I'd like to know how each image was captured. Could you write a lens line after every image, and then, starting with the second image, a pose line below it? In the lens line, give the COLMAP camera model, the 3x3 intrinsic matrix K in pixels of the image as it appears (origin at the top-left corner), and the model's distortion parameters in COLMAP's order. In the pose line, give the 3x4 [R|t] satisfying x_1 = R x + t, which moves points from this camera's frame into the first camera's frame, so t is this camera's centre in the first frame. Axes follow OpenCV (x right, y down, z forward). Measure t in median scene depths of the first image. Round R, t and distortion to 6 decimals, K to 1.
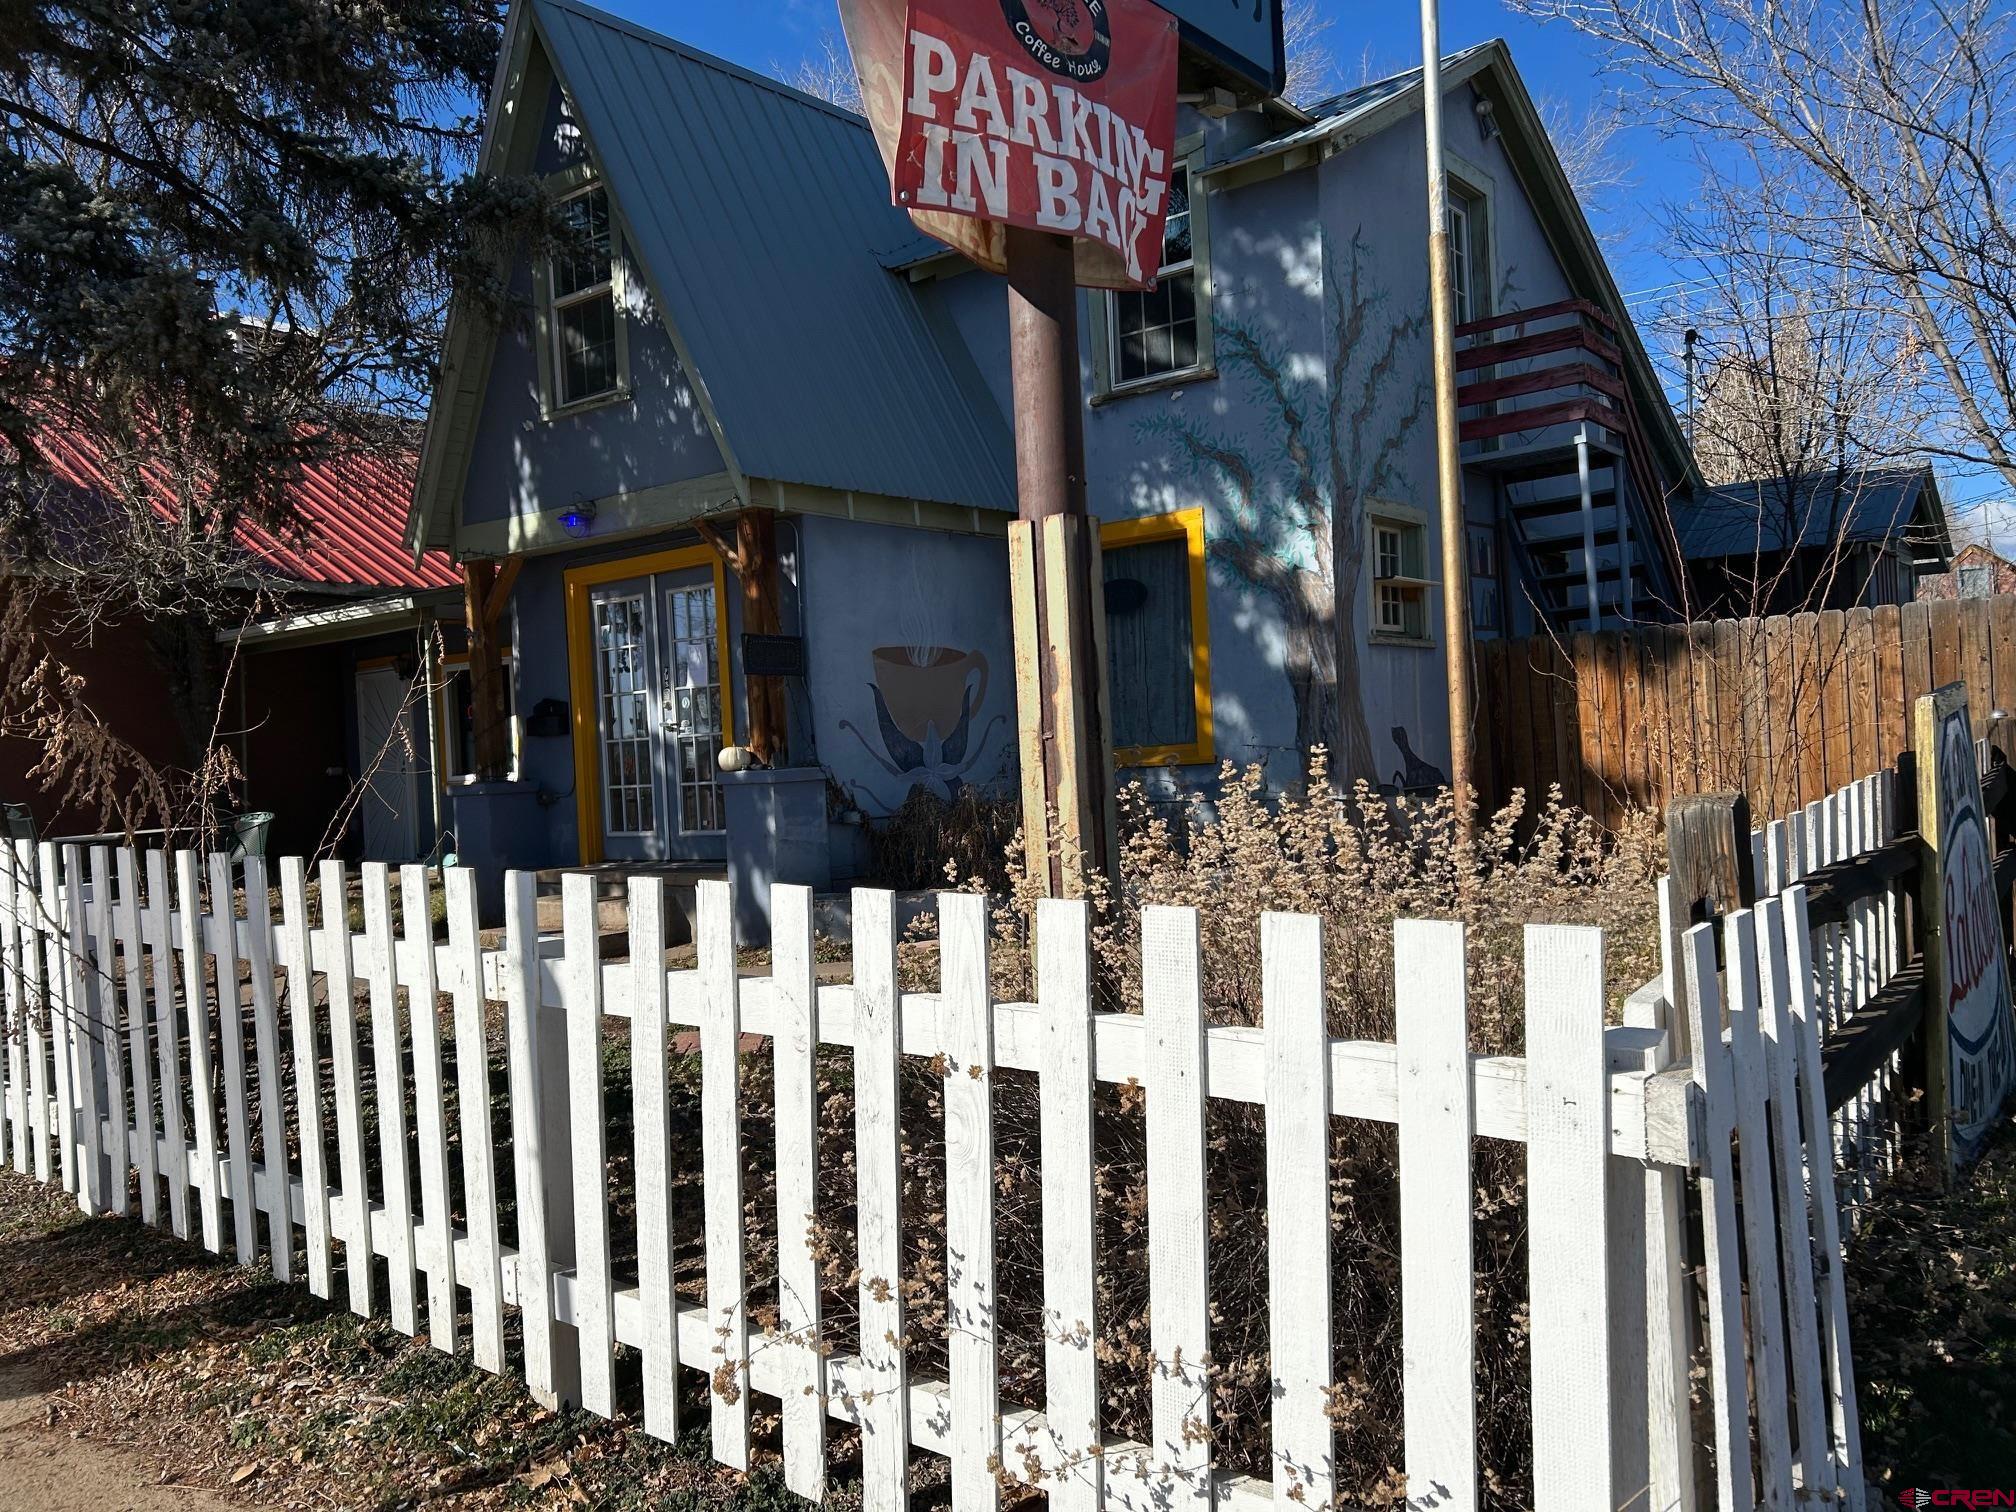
lens RADIAL K [[1482.2, 0, 1007.4], [0, 1482.2, 794.6], [0, 0, 1]] dist [0.063625, -0.067990]
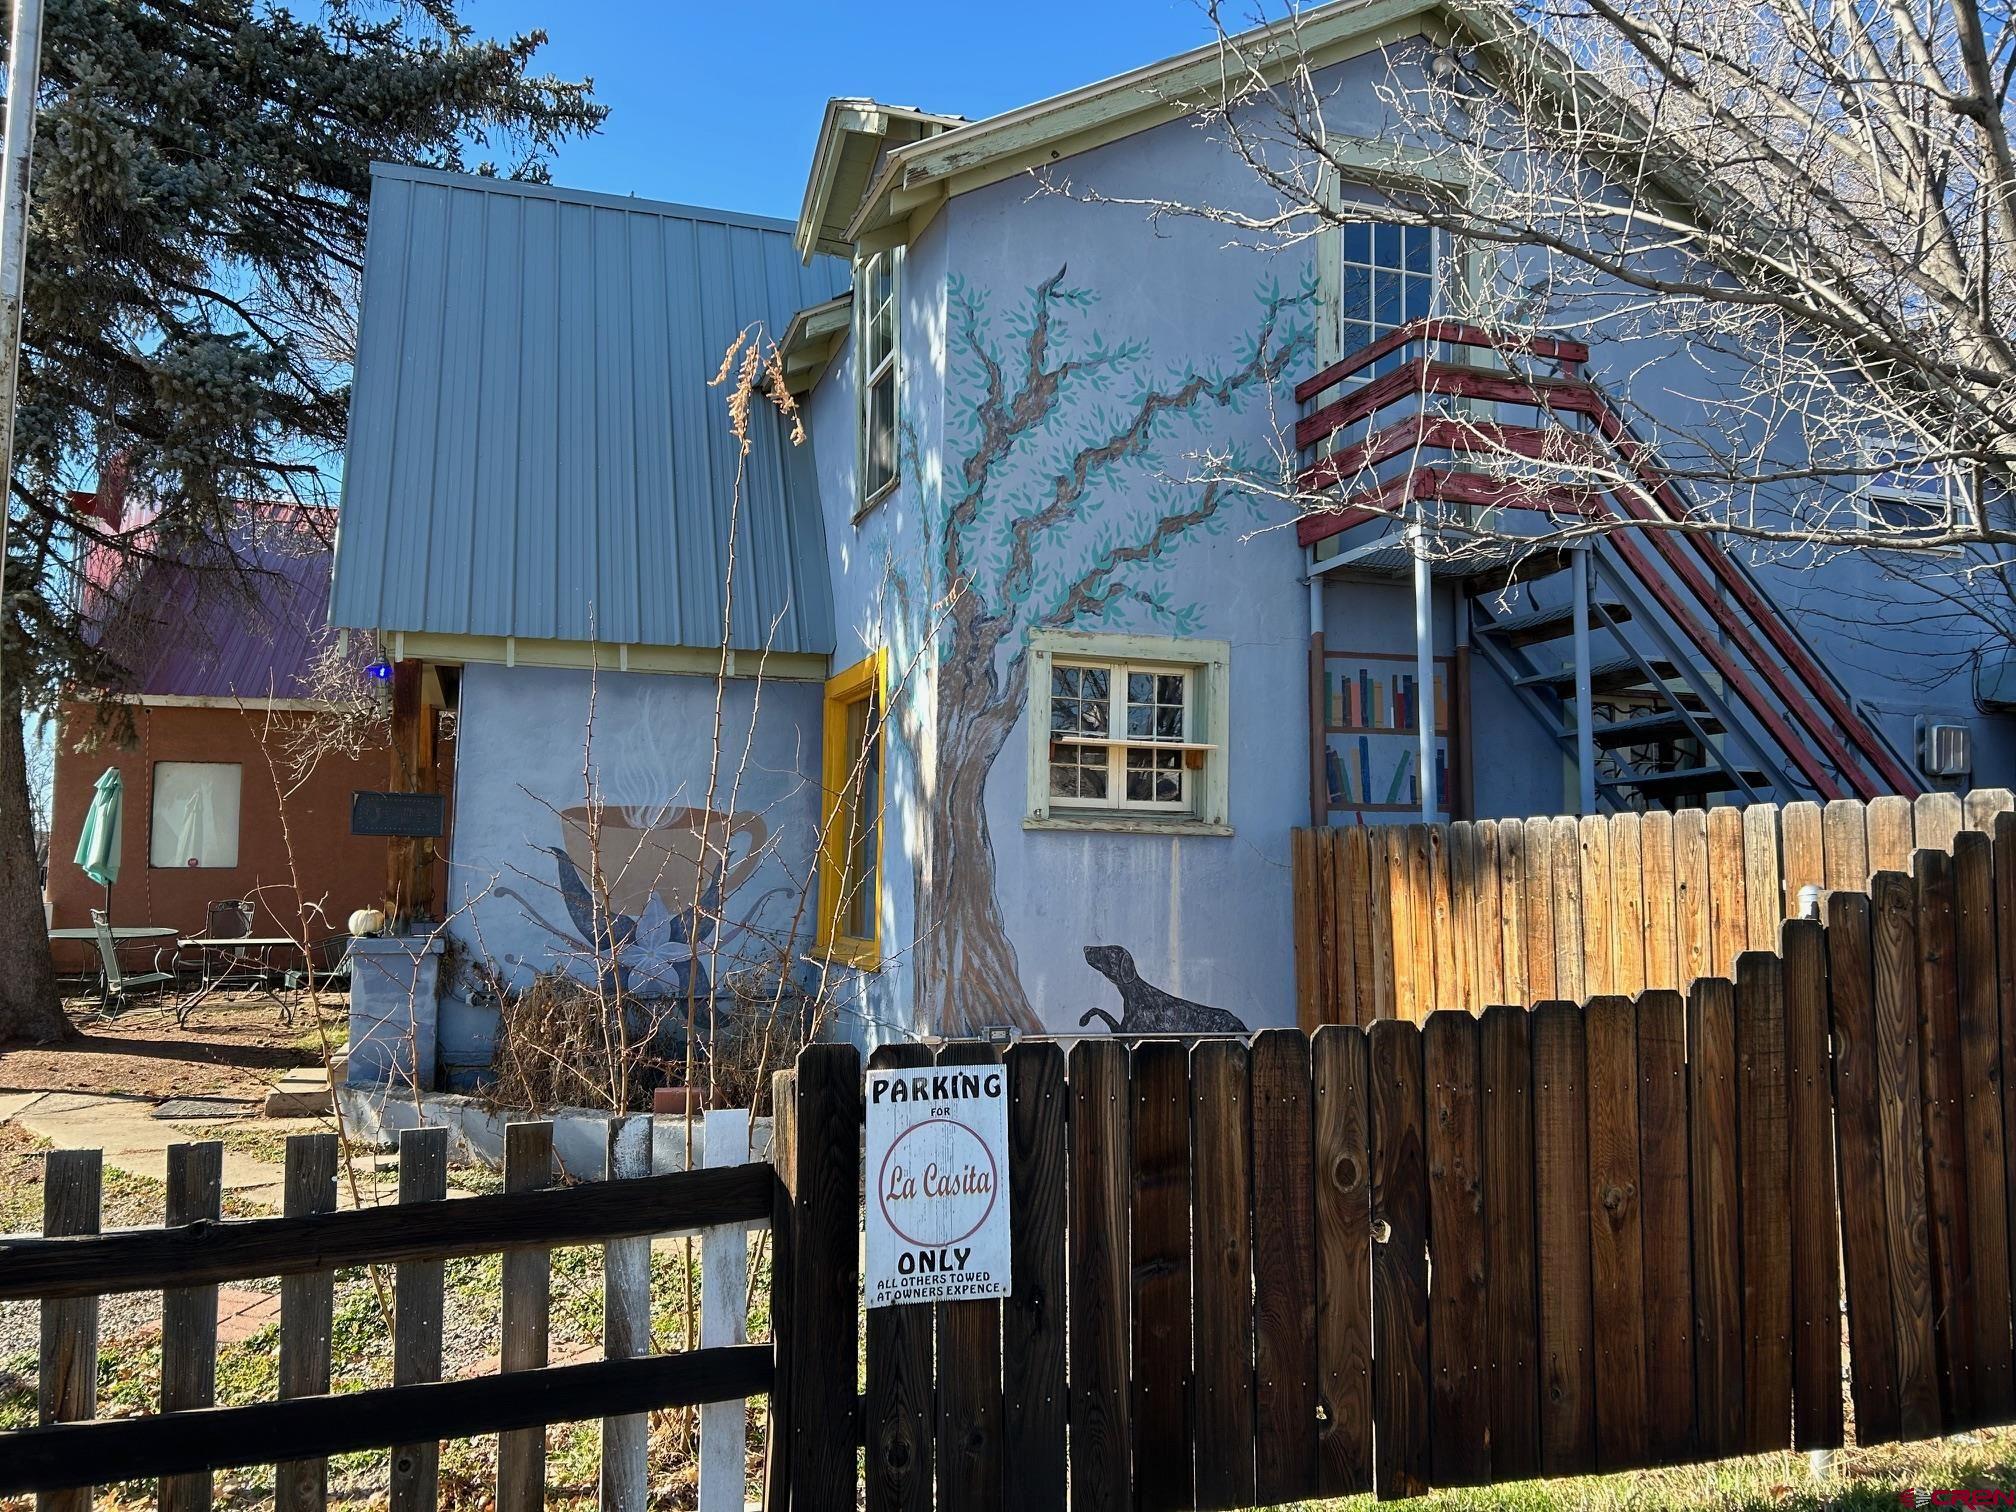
lens RADIAL K [[1524.1, 0, 977.3], [0, 1524.1, 765.6], [0, 0, 1]] dist [0.005094, -0.000927]
pose [[0.838280, 0.022433, -0.544778, 0.619277], [-0.072973, 0.994780, -0.071325, -0.076885], [0.540334, 0.099544, 0.835542, 0.361384]]
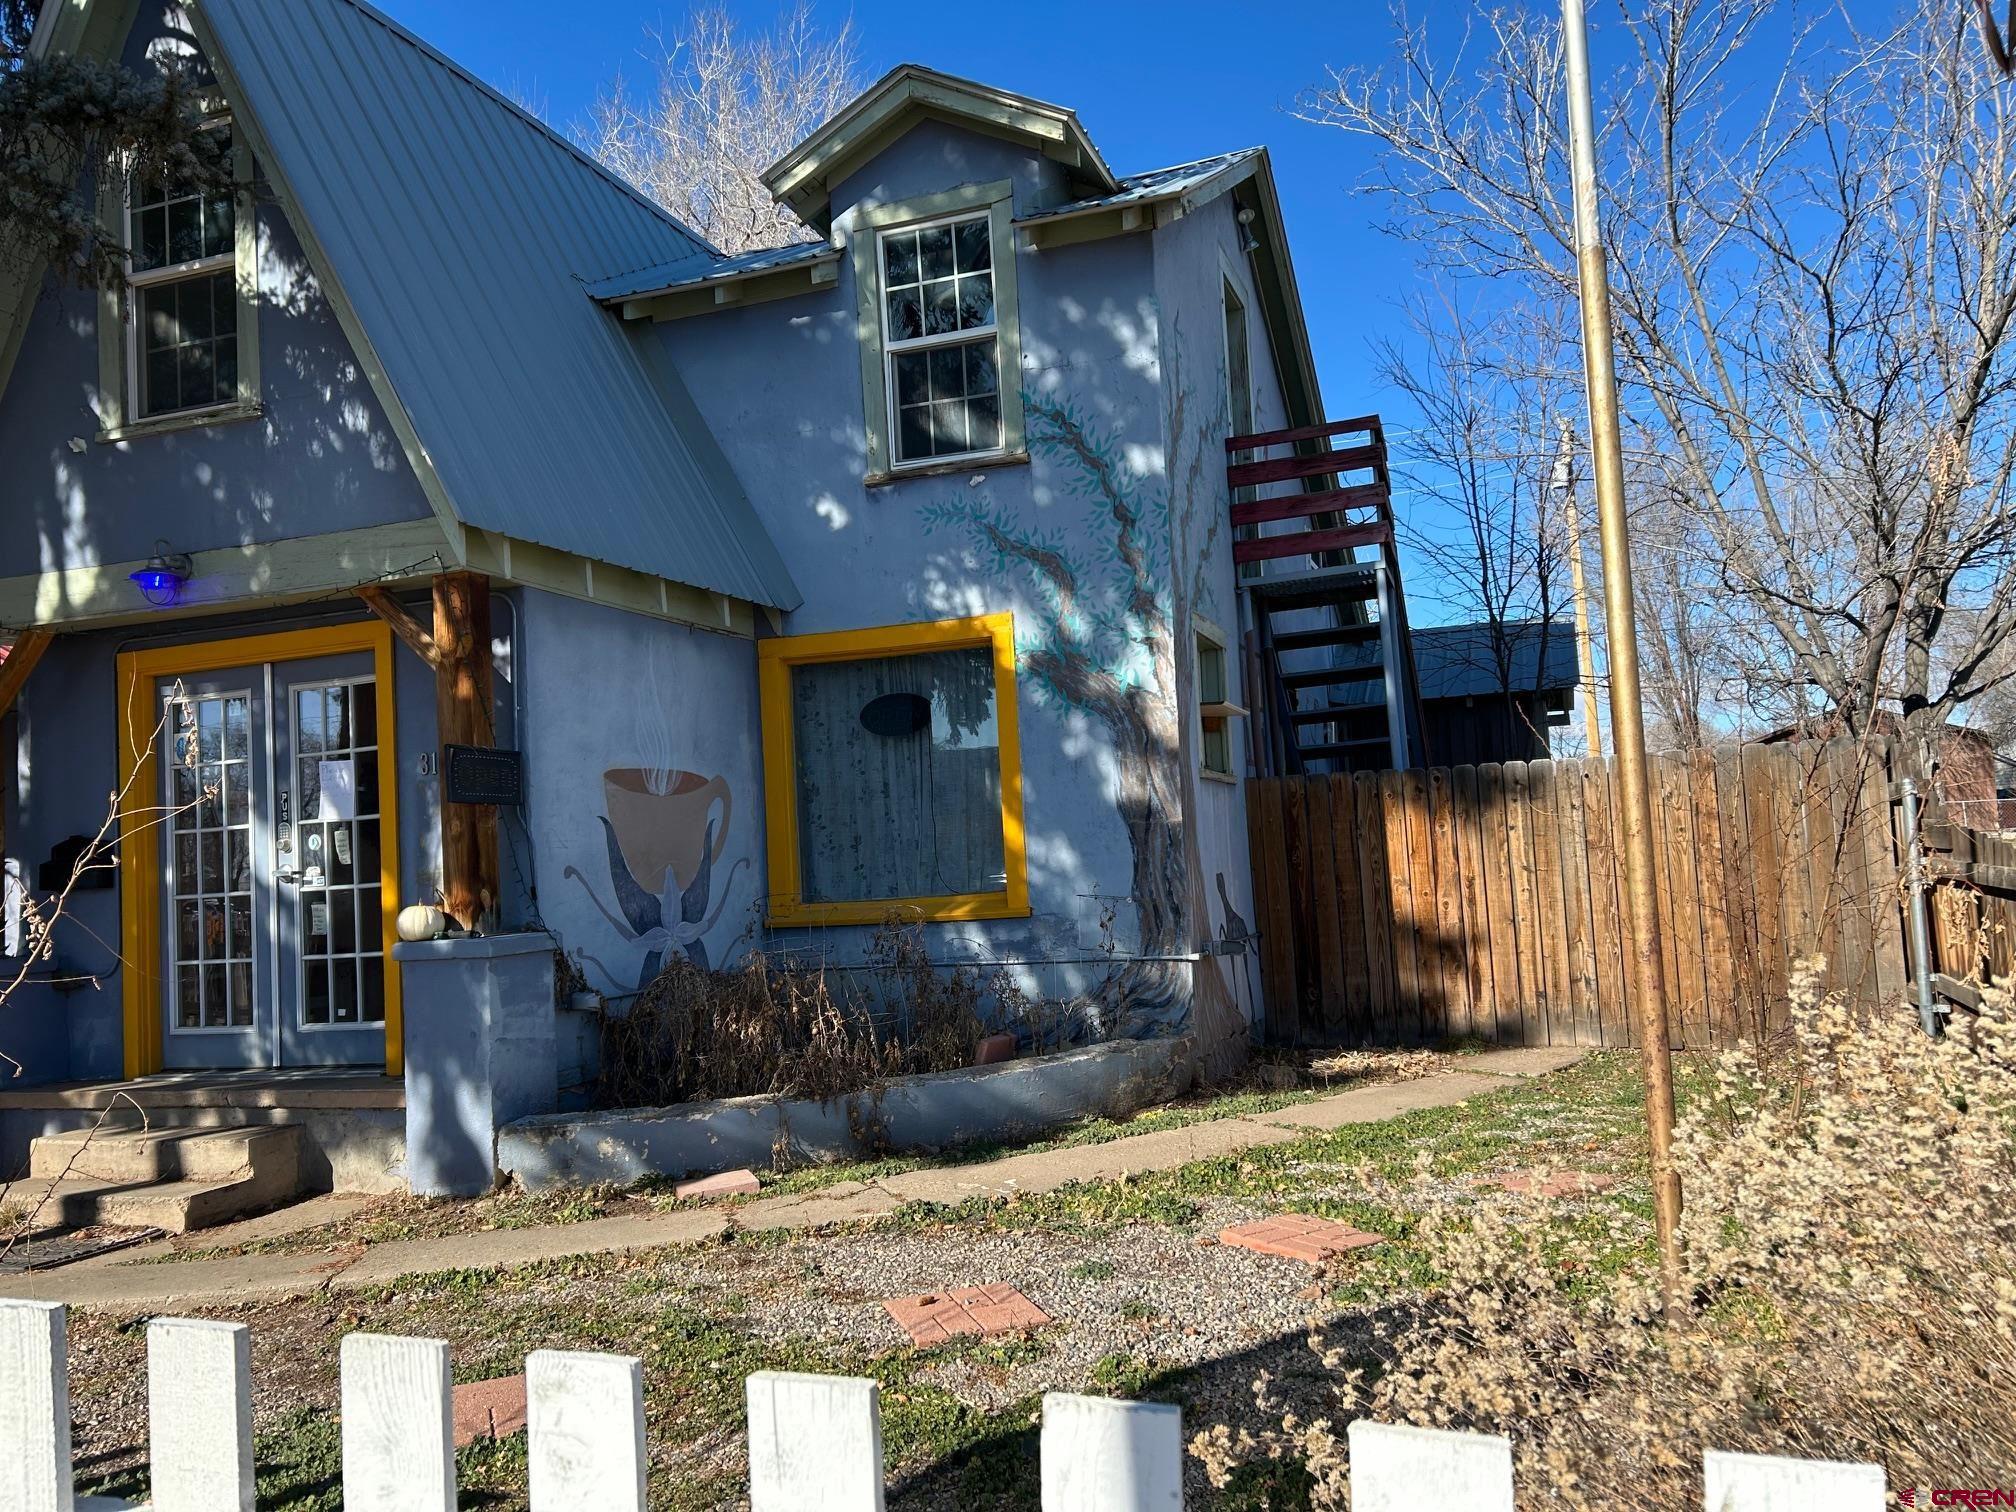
lens RADIAL K [[1482.2, 0, 1007.4], [0, 1482.2, 794.6], [0, 0, 1]] dist [0.063625, -0.067990]
pose [[0.945140, 0.014272, 0.326354, -0.144056], [0.015615, 0.995929, -0.088774, -0.016514], [-0.326293, 0.089000, 0.941070, 0.223309]]
